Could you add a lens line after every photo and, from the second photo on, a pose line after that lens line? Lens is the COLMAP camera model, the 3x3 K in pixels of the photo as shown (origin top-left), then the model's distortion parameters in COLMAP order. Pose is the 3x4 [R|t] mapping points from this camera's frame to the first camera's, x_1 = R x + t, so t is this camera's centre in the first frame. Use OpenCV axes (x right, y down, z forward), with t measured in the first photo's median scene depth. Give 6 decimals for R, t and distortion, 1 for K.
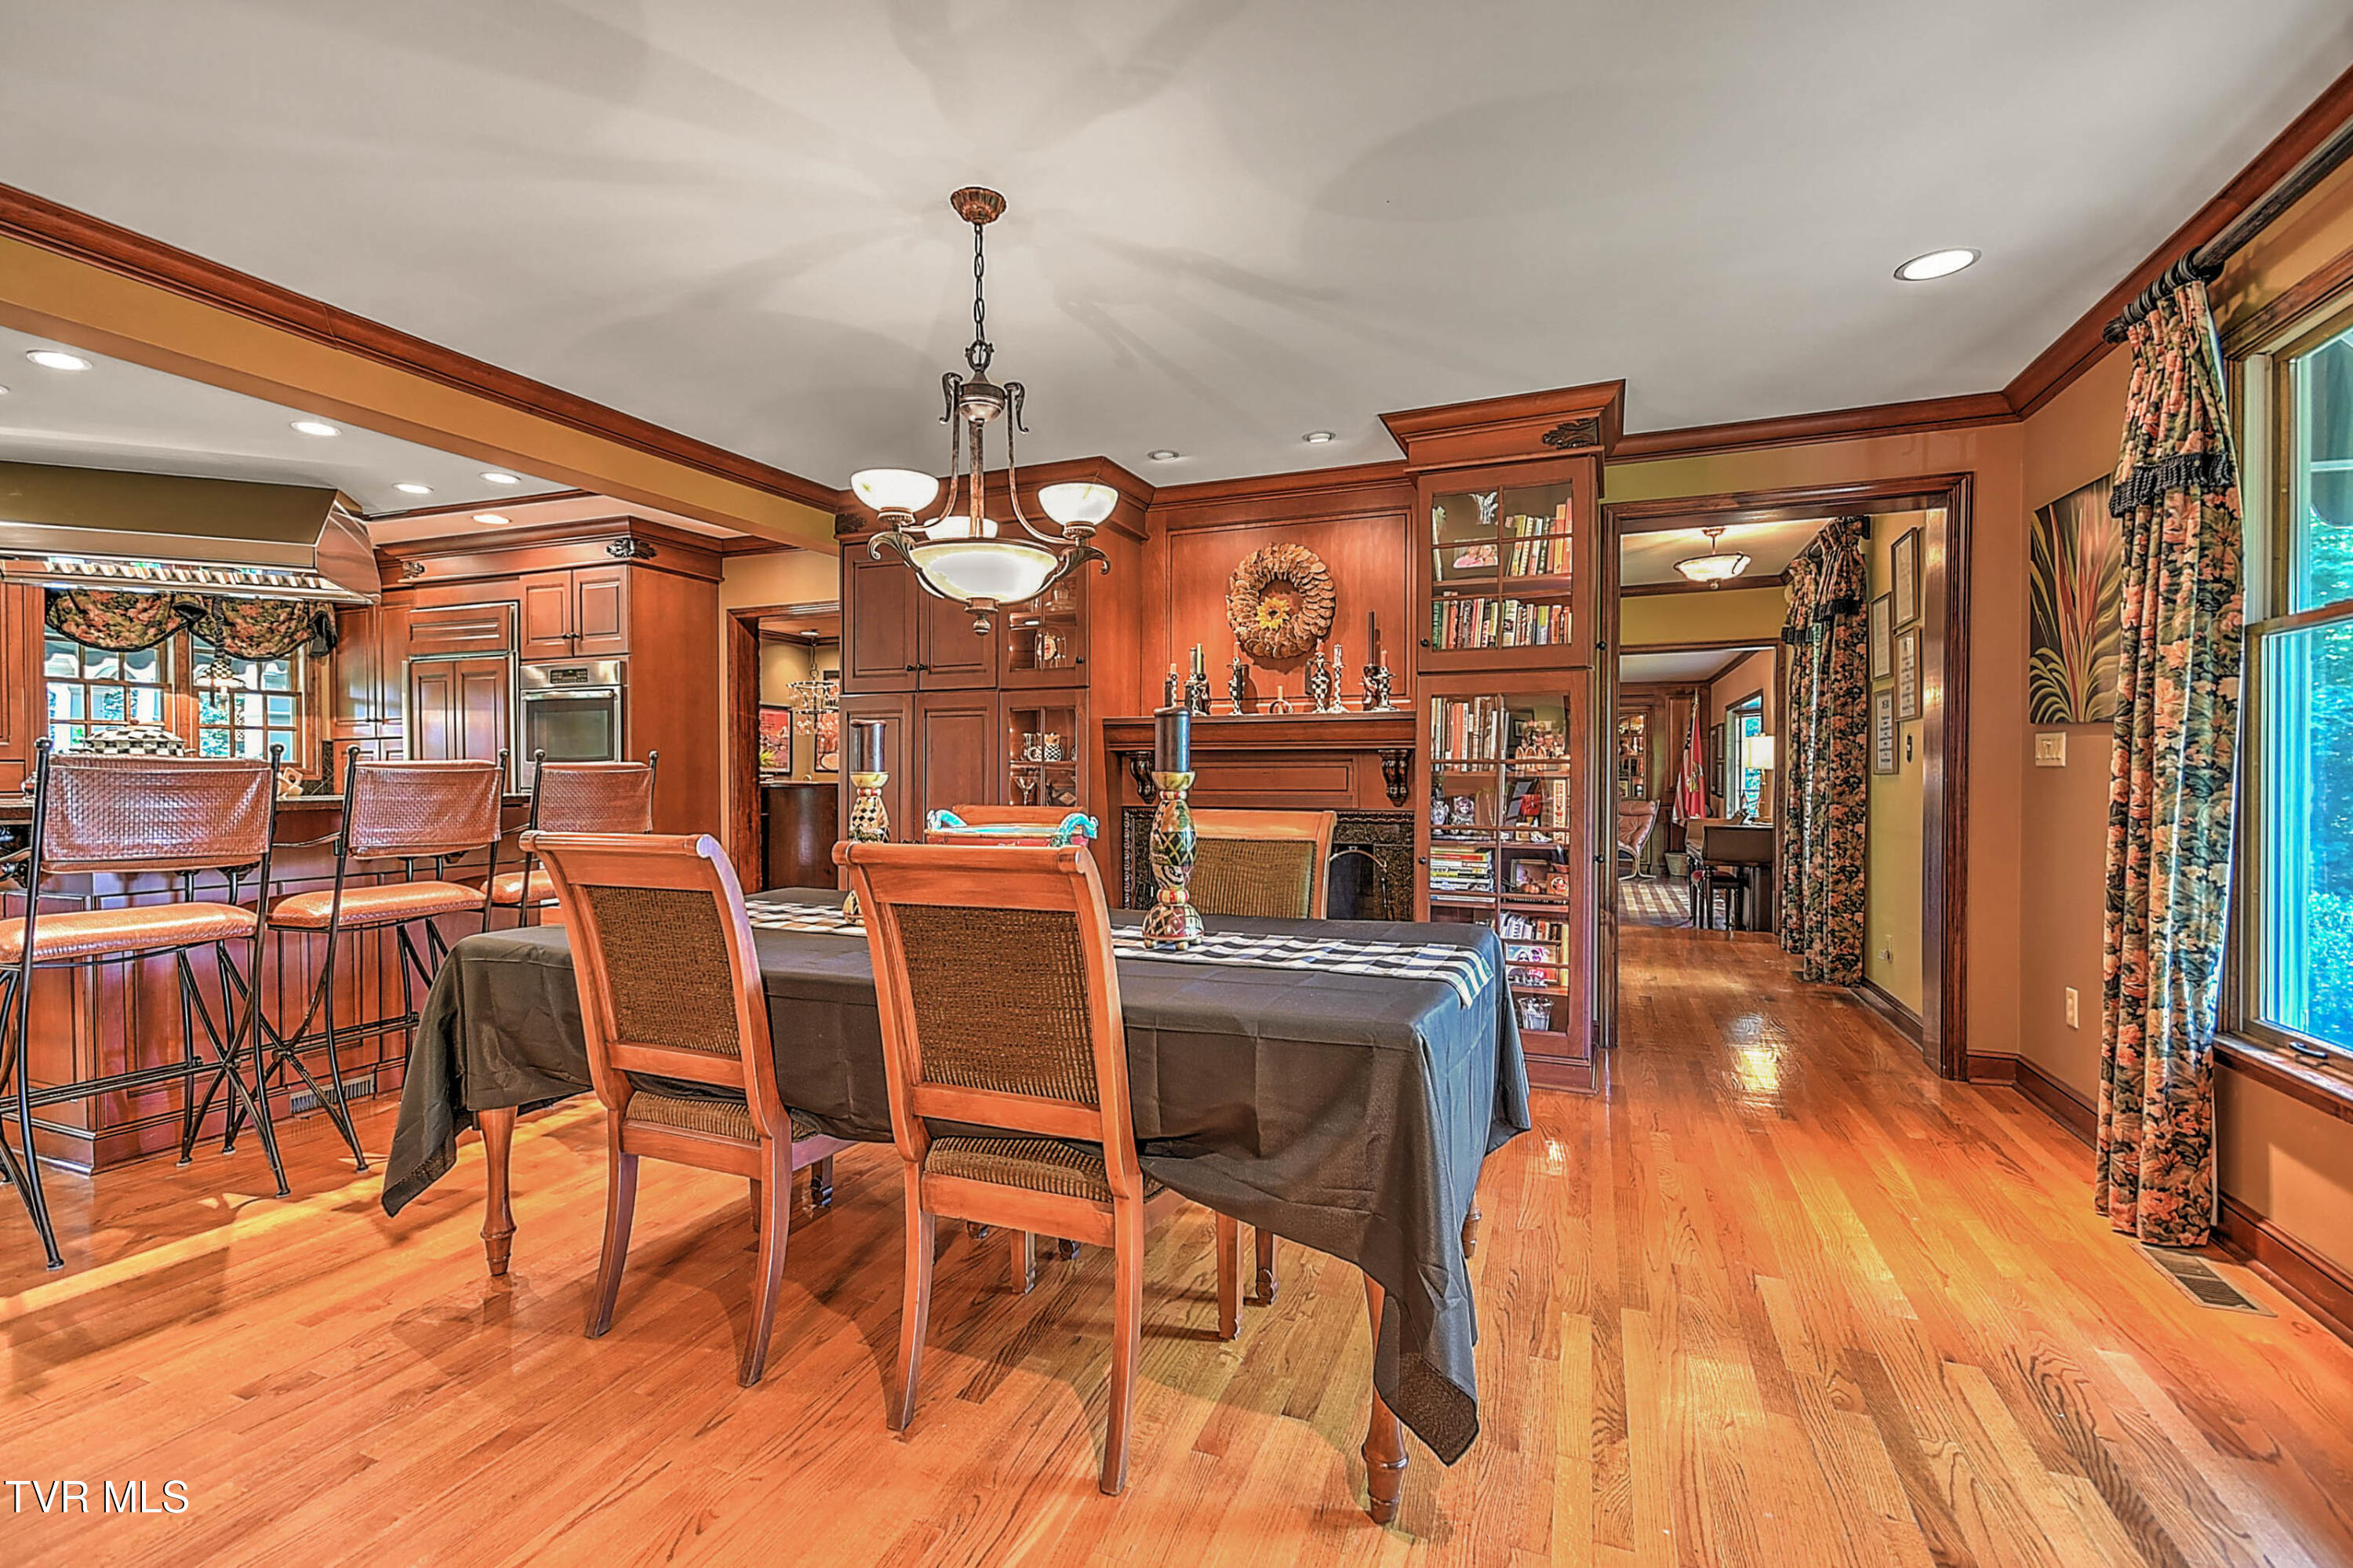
lens RADIAL K [[1075.4, 0, 1175.3], [0, 1075.4, 790.2], [0, 0, 1]] dist [0.010942, 0.001887]
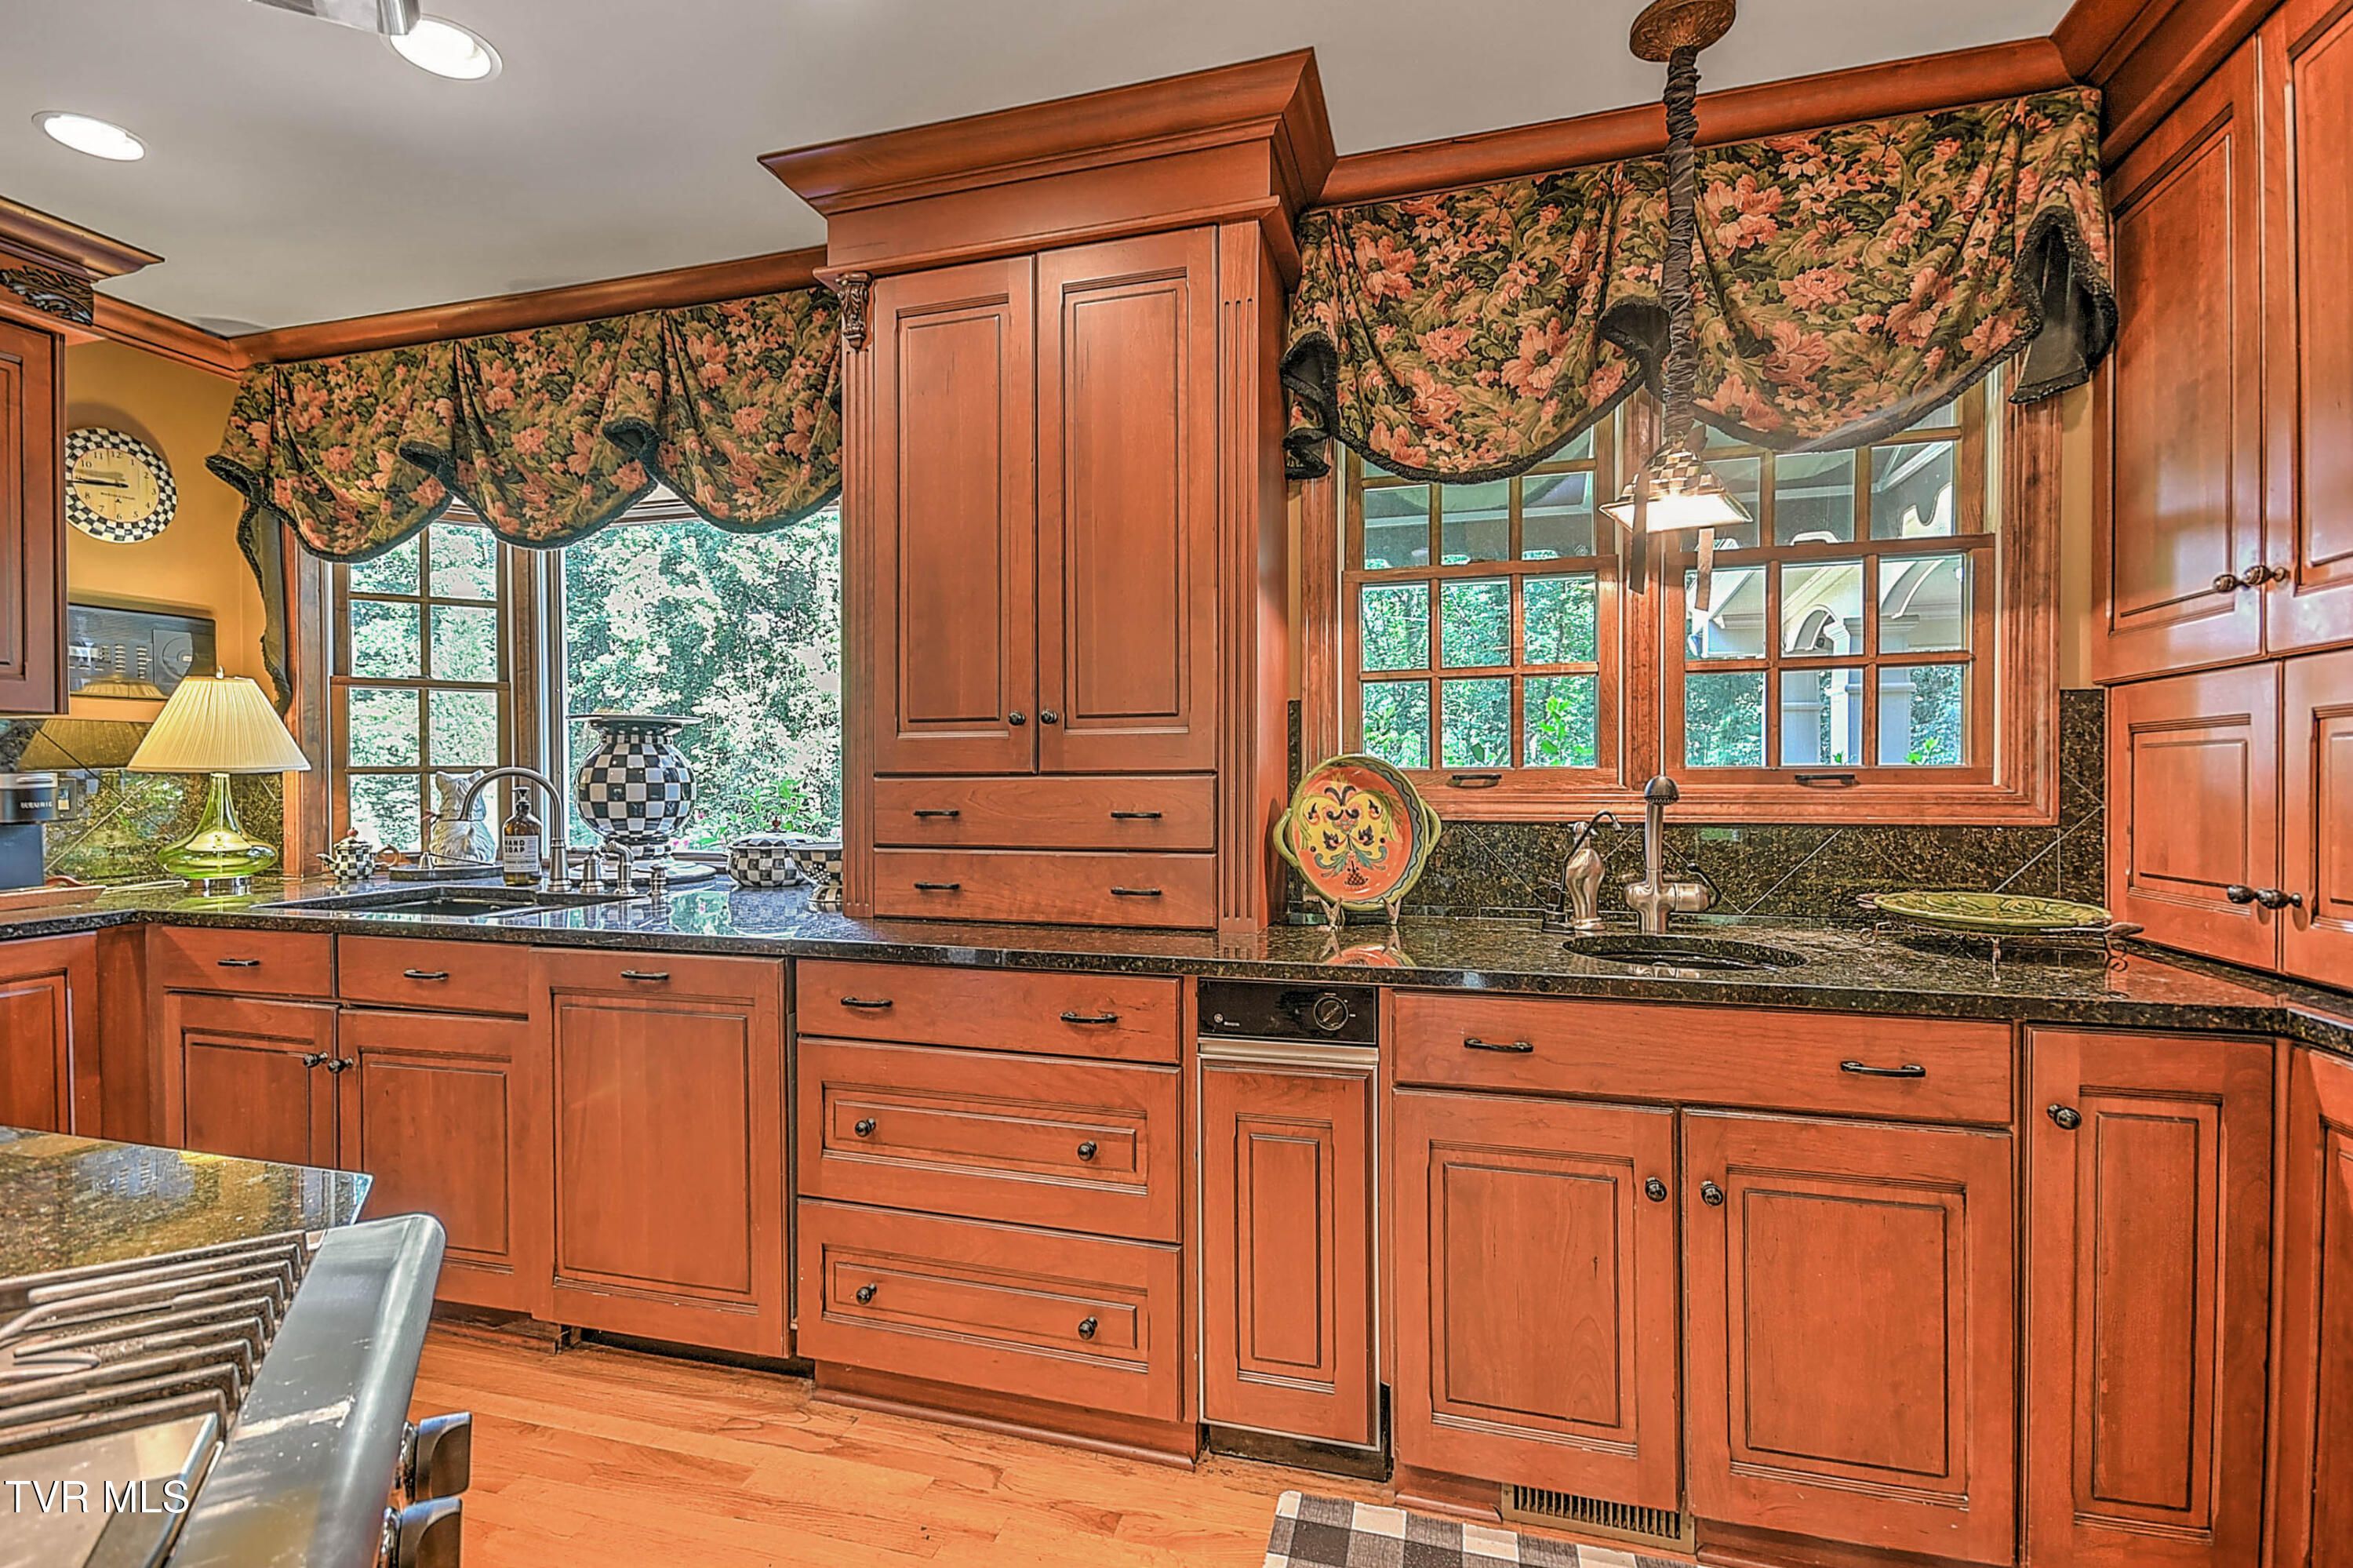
lens RADIAL K [[1075.4, 0, 1174.7], [0, 1075.4, 789.5], [0, 0, 1]] dist [0.010942, 0.001887]
pose [[0.097175, 0.011529, -0.995201, -0.526723], [-0.005274, 0.999925, 0.011069, -0.021404], [0.995253, 0.004173, 0.097229, 0.742731]]
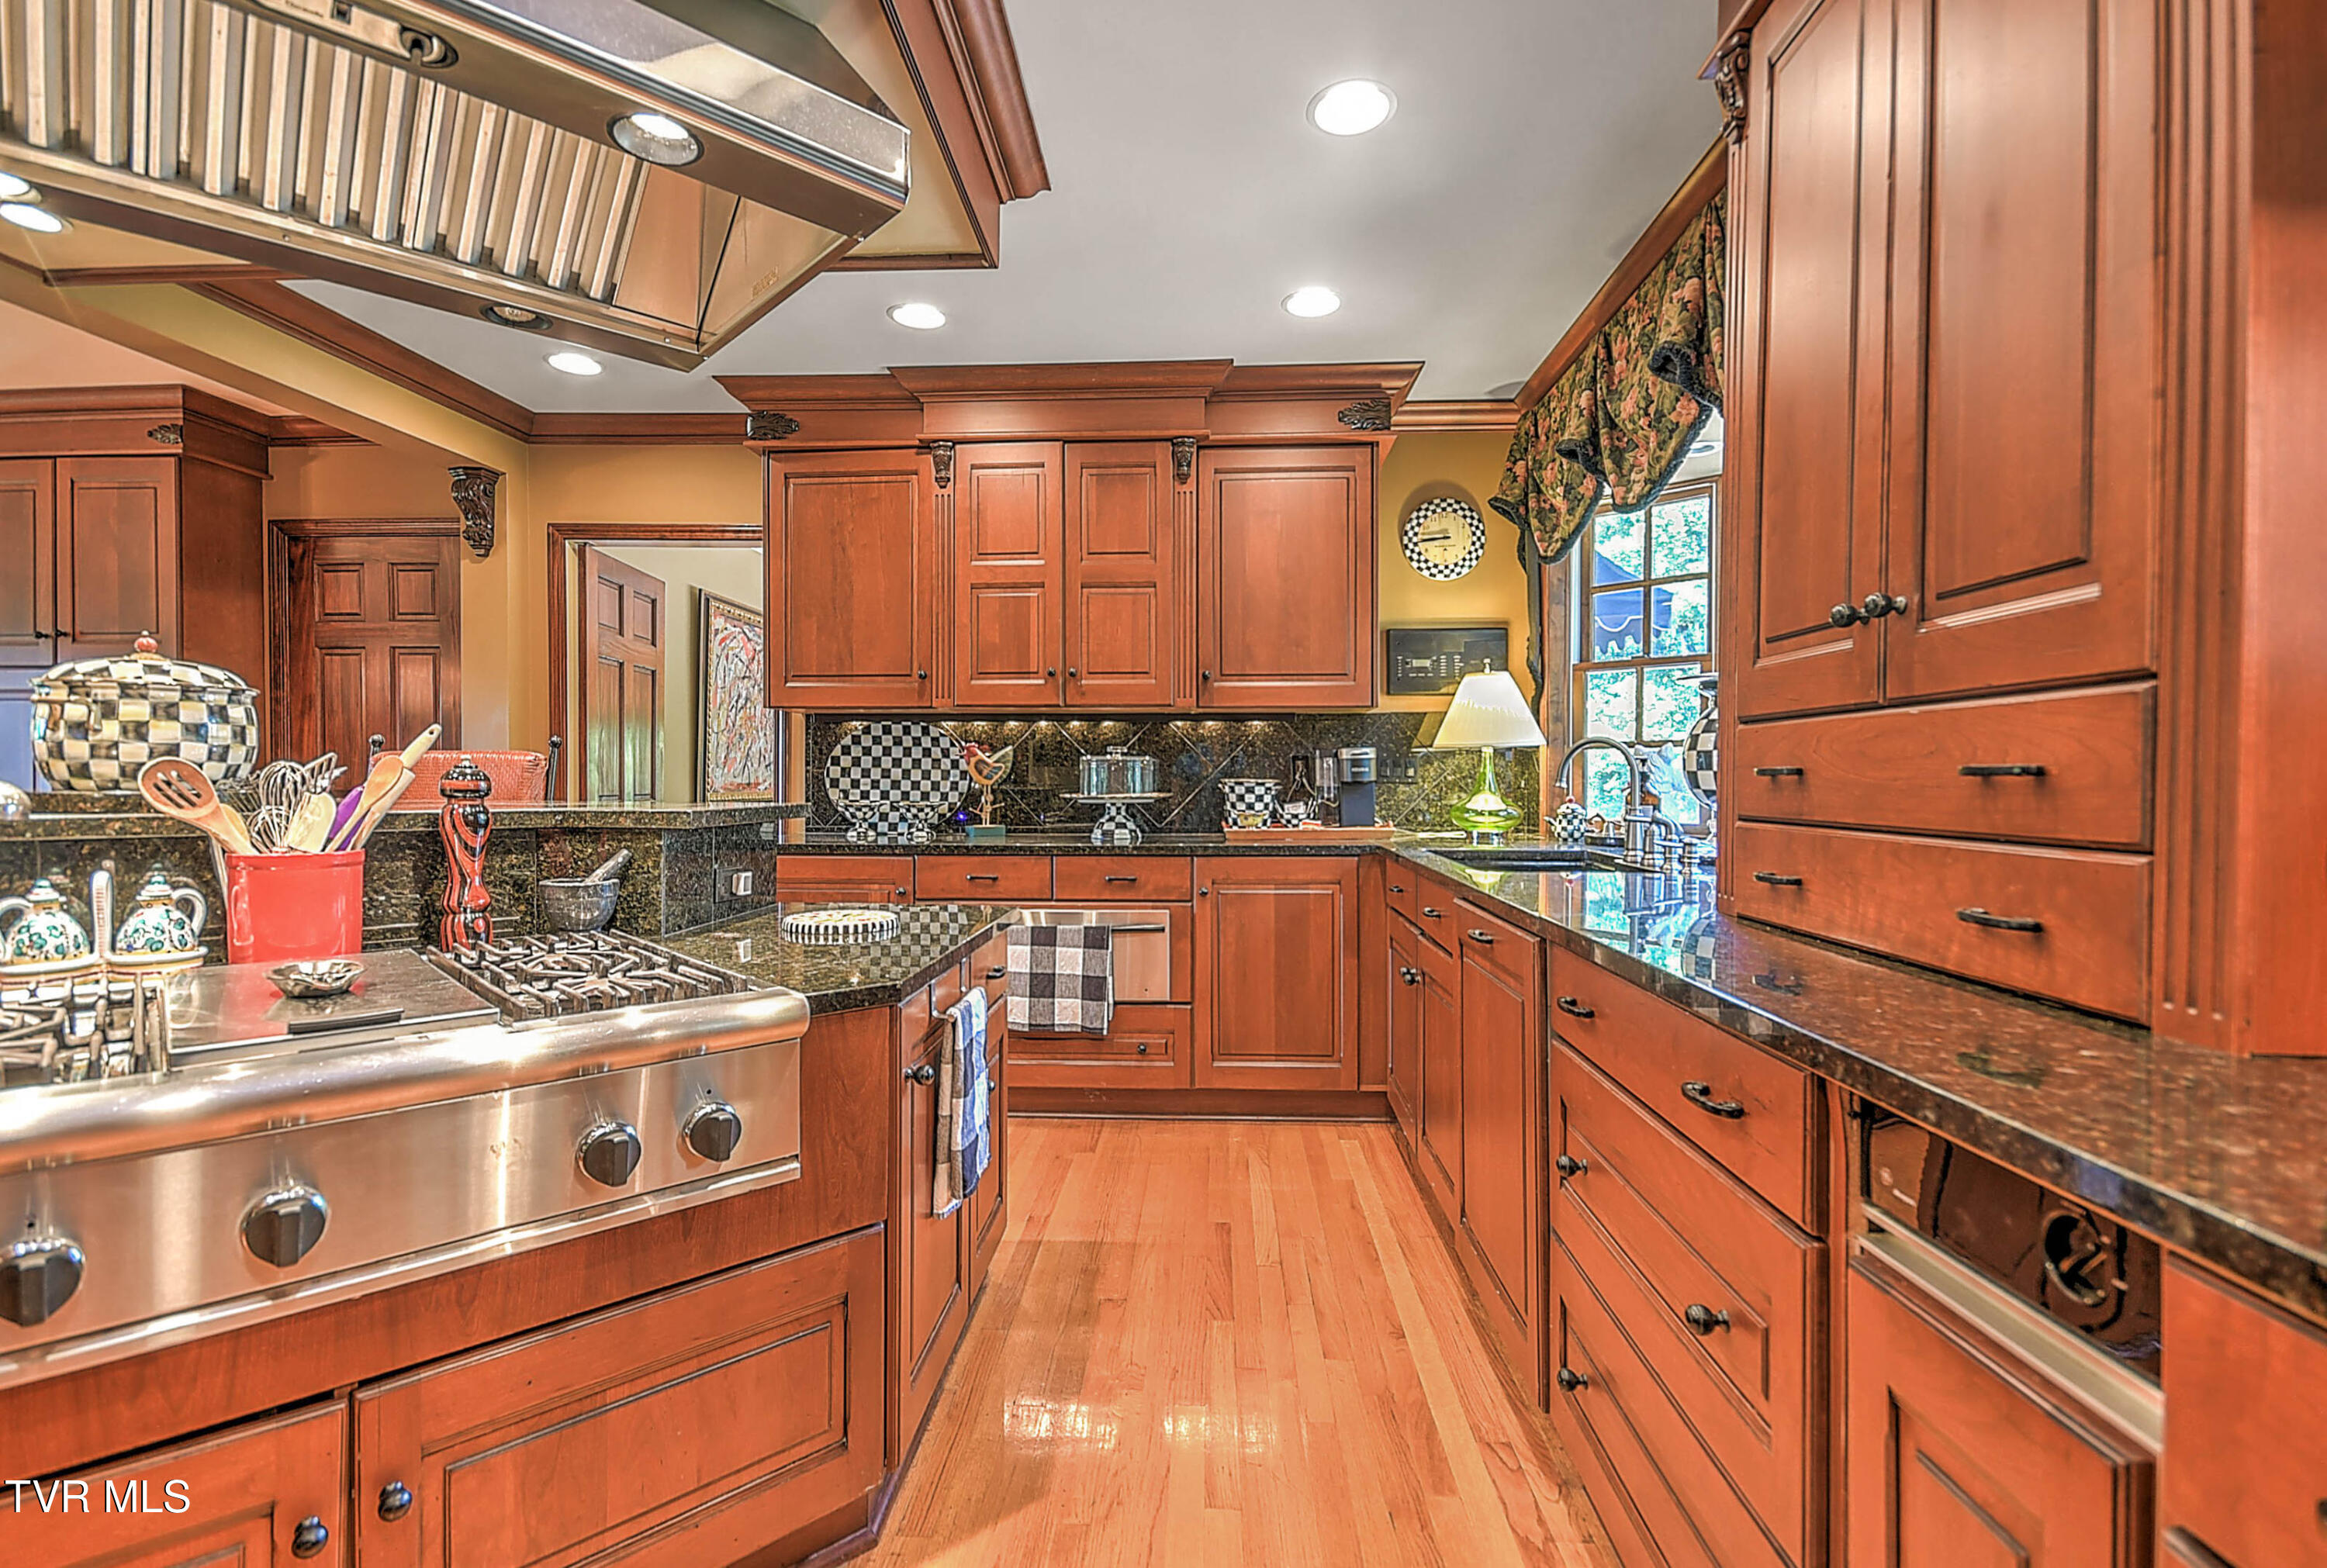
lens RADIAL K [[1088.2, 0, 1157.9], [0, 1088.2, 786.6], [0, 0, 1]] dist [0.013234, -0.006265]
pose [[-0.949108, 0.001898, -0.314944, -0.705922], [-0.003490, 0.999857, 0.016543, -0.007386], [0.314931, 0.016800, -0.948966, 0.913941]]
